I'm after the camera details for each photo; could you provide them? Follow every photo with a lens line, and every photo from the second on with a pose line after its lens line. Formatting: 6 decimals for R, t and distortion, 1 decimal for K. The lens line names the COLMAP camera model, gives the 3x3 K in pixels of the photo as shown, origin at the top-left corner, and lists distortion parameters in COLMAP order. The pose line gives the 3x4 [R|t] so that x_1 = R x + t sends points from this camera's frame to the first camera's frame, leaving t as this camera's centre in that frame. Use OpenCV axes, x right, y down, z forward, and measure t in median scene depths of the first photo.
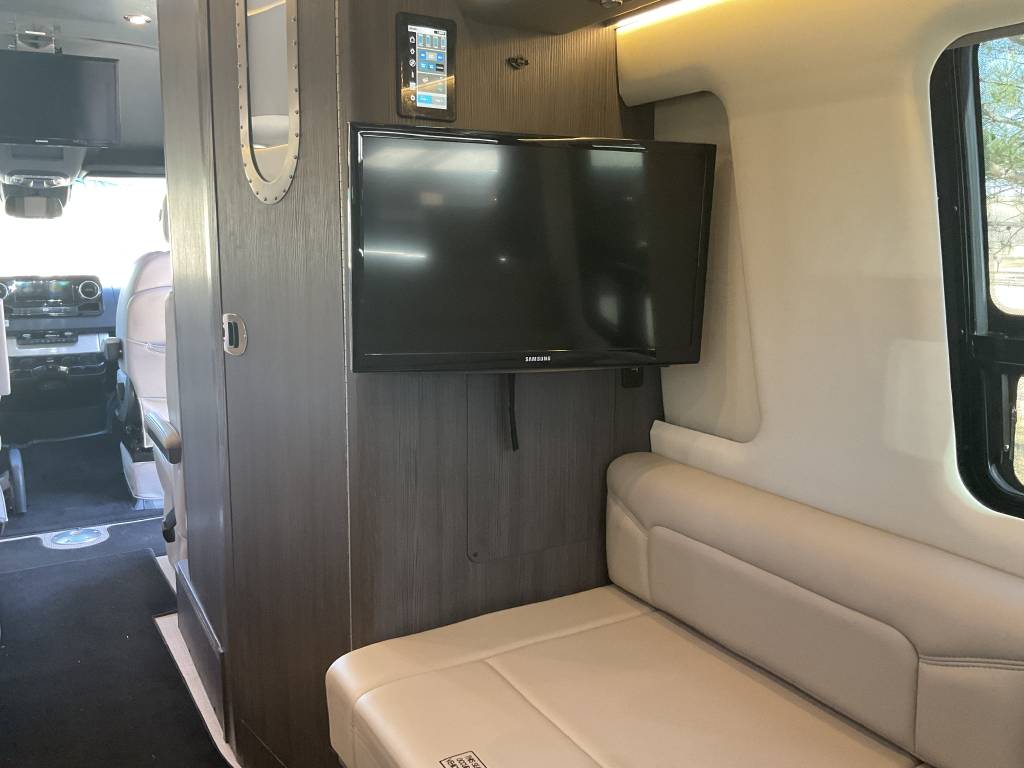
lens RADIAL K [[842.7, 0, 508.7], [0, 842.7, 380.7], [0, 0, 1]] dist [0.096111, -0.180451]
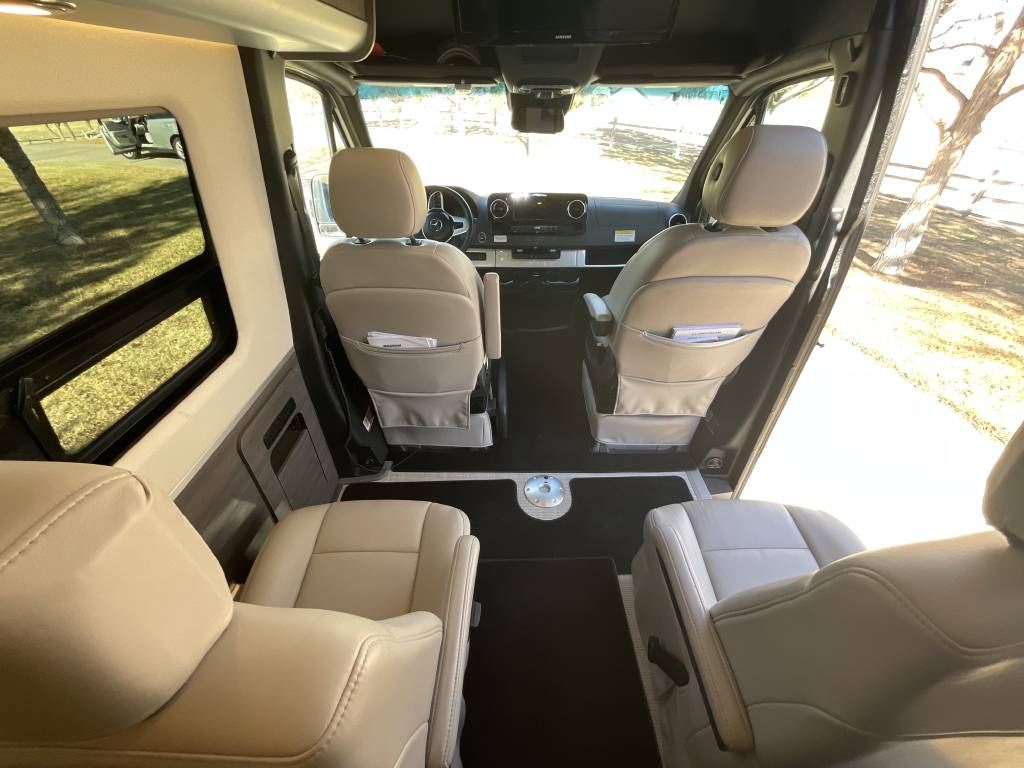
lens RADIAL K [[415.1, 0, 512.0], [0, 415.1, 384.0], [0, 0, 1]] dist [0.000473, 0.000017]
pose [[0.864480, 0.286490, -0.413035, -0.374193], [-0.073920, 0.885208, 0.459286, -0.188504], [0.497202, -0.366512, 0.786422, 0.627923]]
